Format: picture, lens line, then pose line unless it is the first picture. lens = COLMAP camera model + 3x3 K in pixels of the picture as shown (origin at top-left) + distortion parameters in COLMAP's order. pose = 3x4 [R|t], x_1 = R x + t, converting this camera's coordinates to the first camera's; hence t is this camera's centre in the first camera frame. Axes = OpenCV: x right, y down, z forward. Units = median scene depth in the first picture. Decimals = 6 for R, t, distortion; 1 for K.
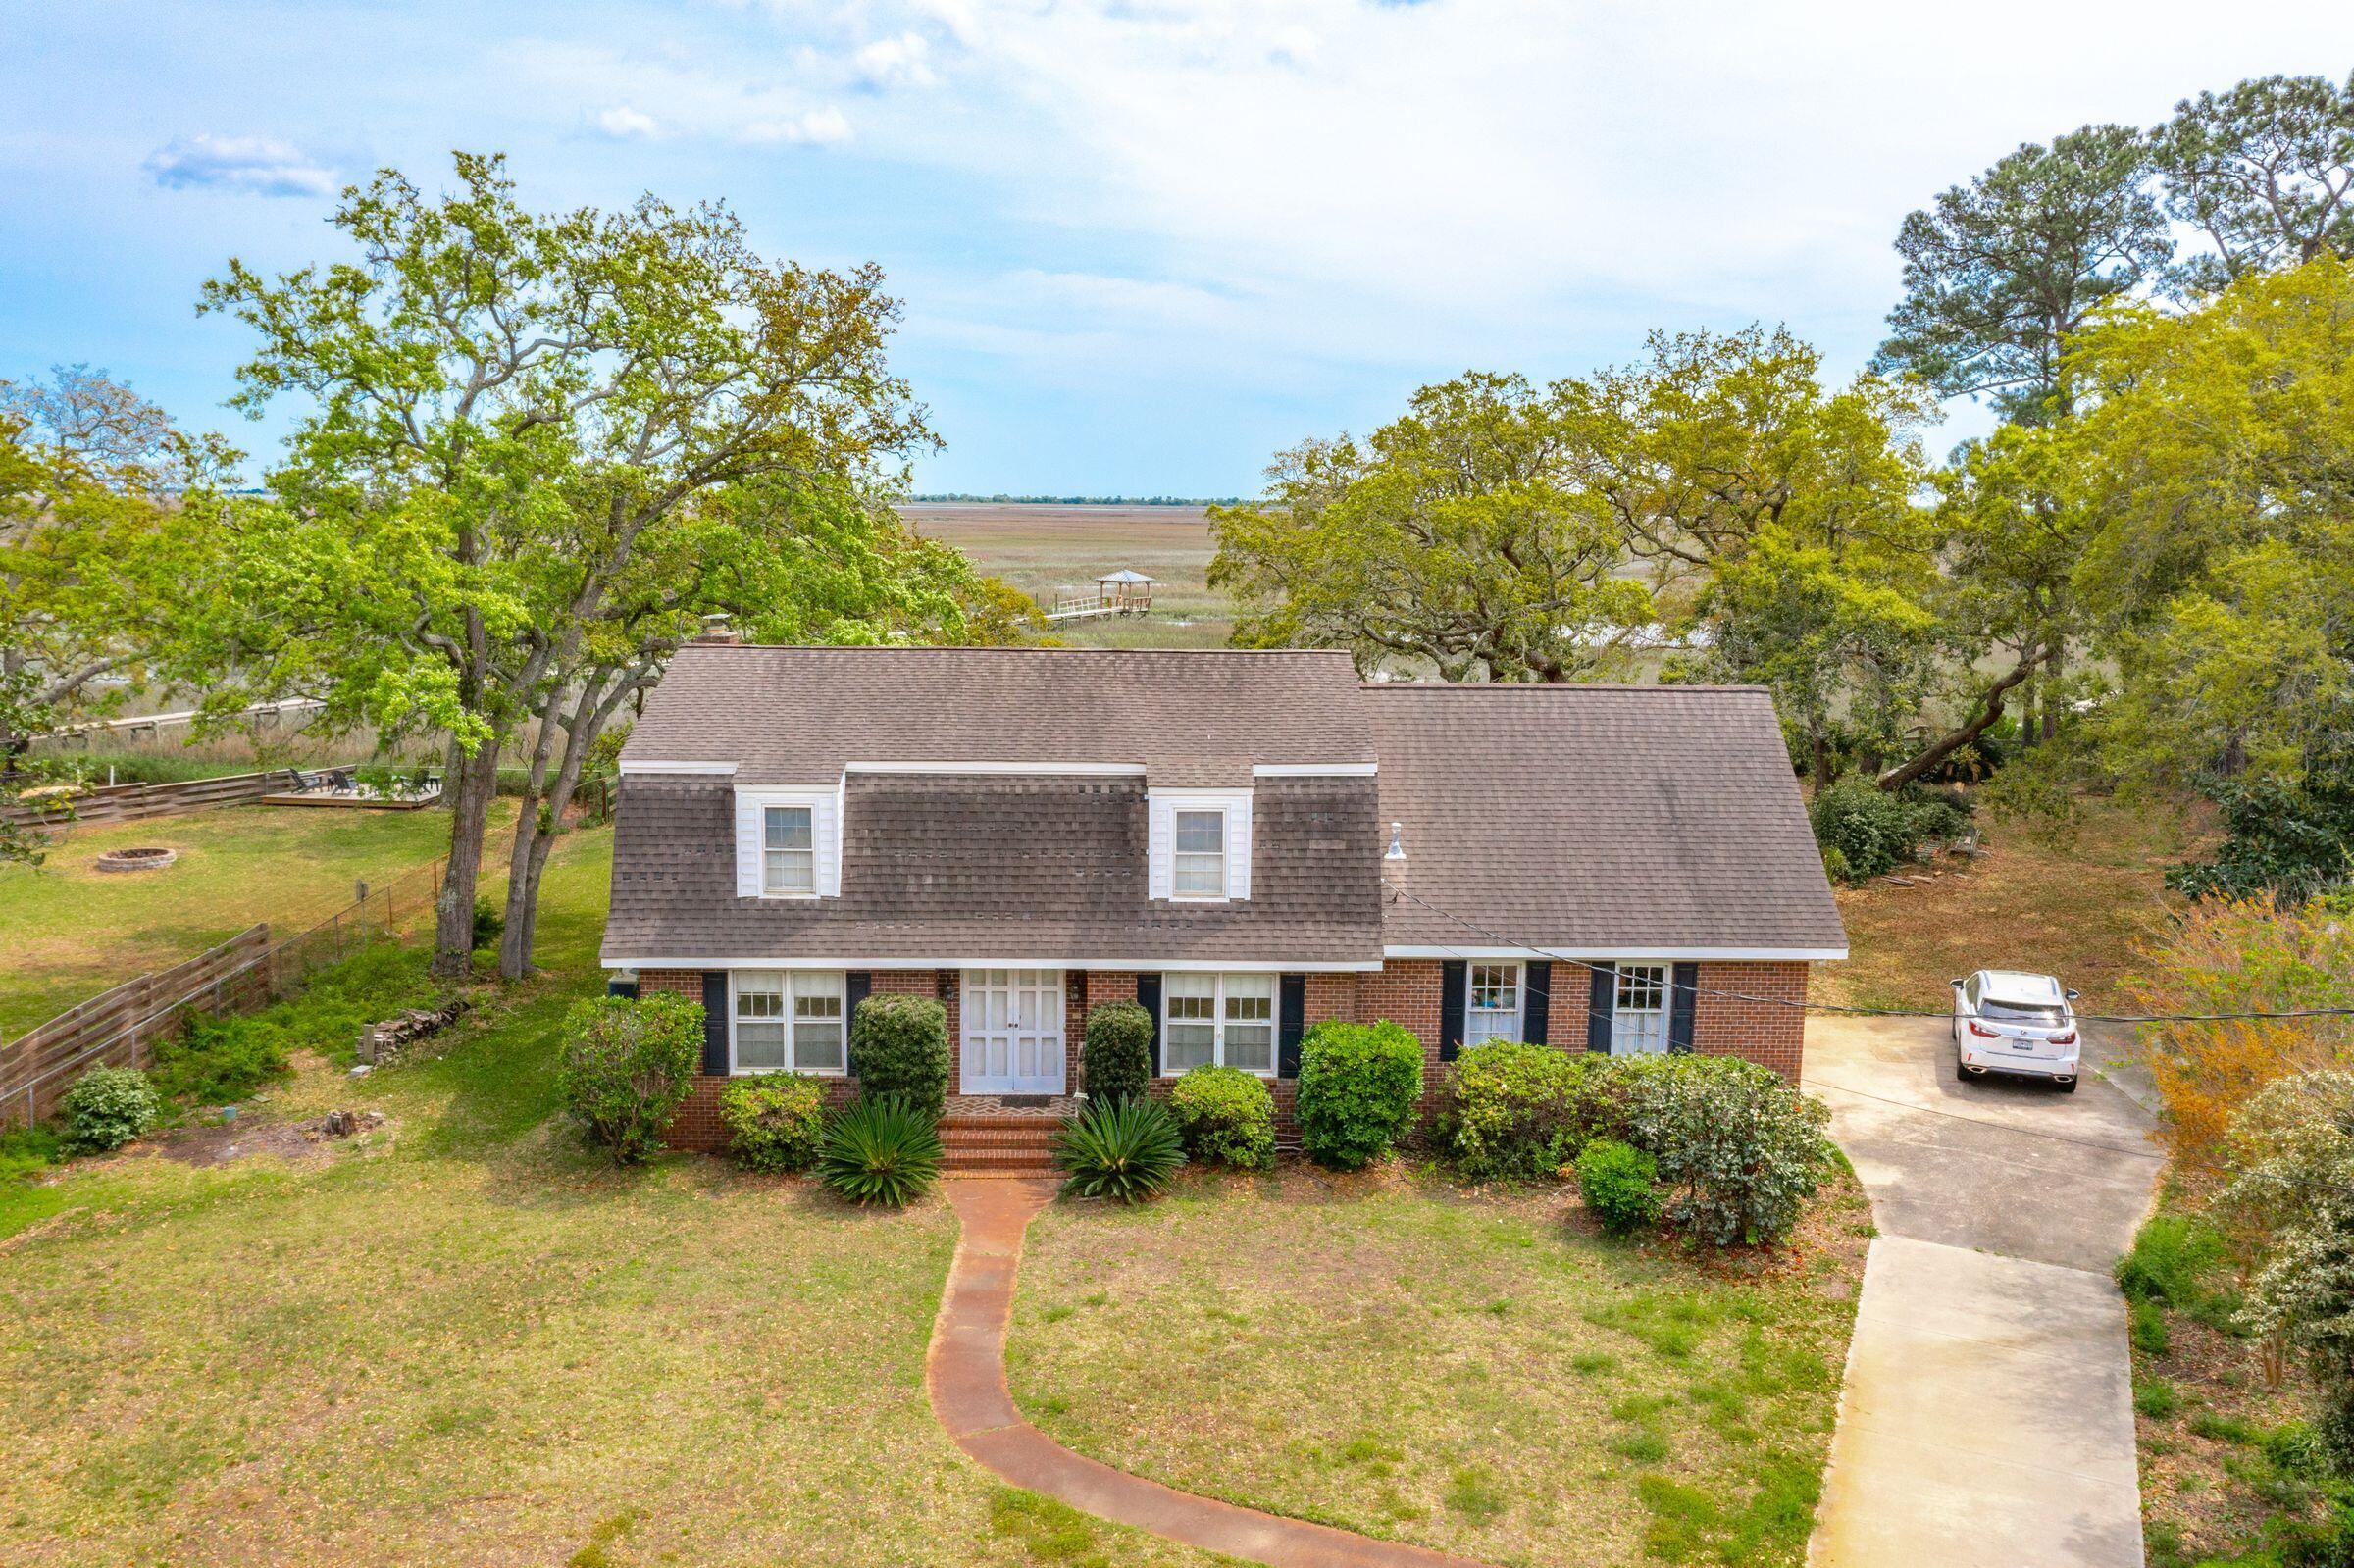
lens RADIAL K [[1877.0, 0, 1182.6], [0, 1877.0, 779.3], [0, 0, 1]] dist [-0.007538, 0.000586]
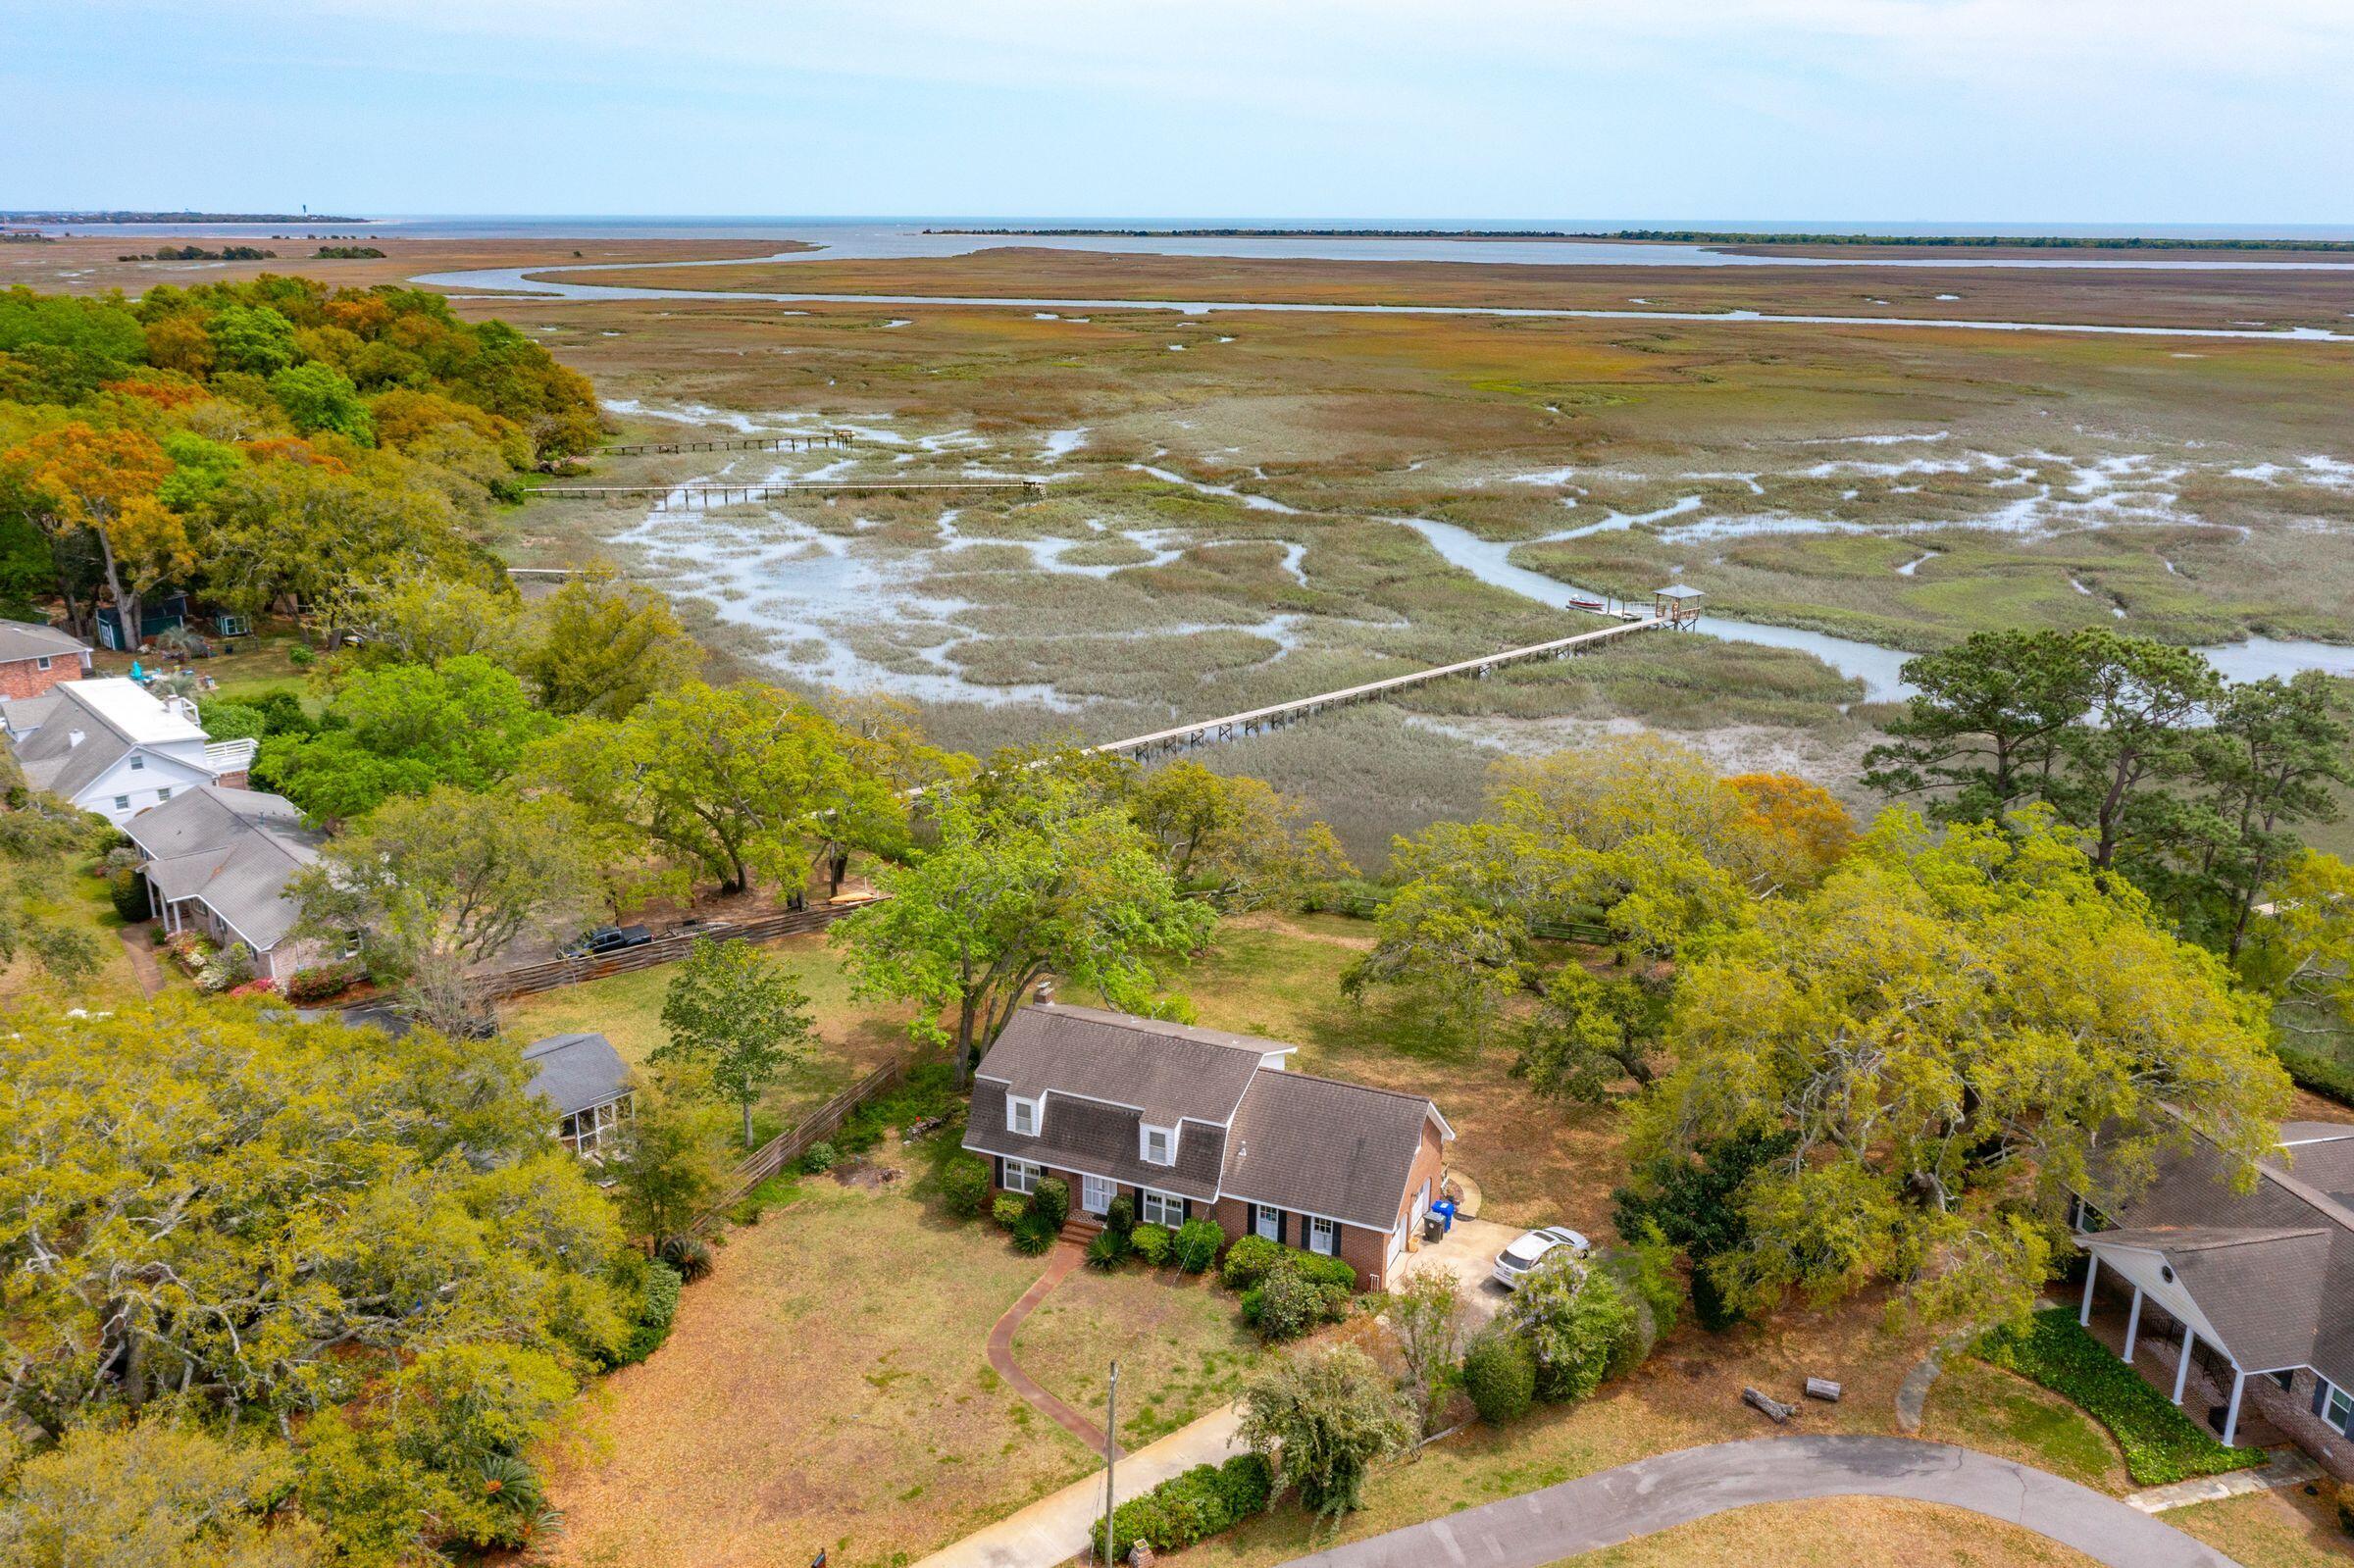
lens RADIAL K [[1867.7, 0, 1180.5], [0, 1867.7, 781.5], [0, 0, 1]] dist [-0.006689, 0.004824]
pose [[0.904208, 0.116027, -0.411029, 1.079226], [-0.057153, 0.986607, 0.152776, -0.889845], [0.423250, -0.114650, 0.898730, -1.334986]]
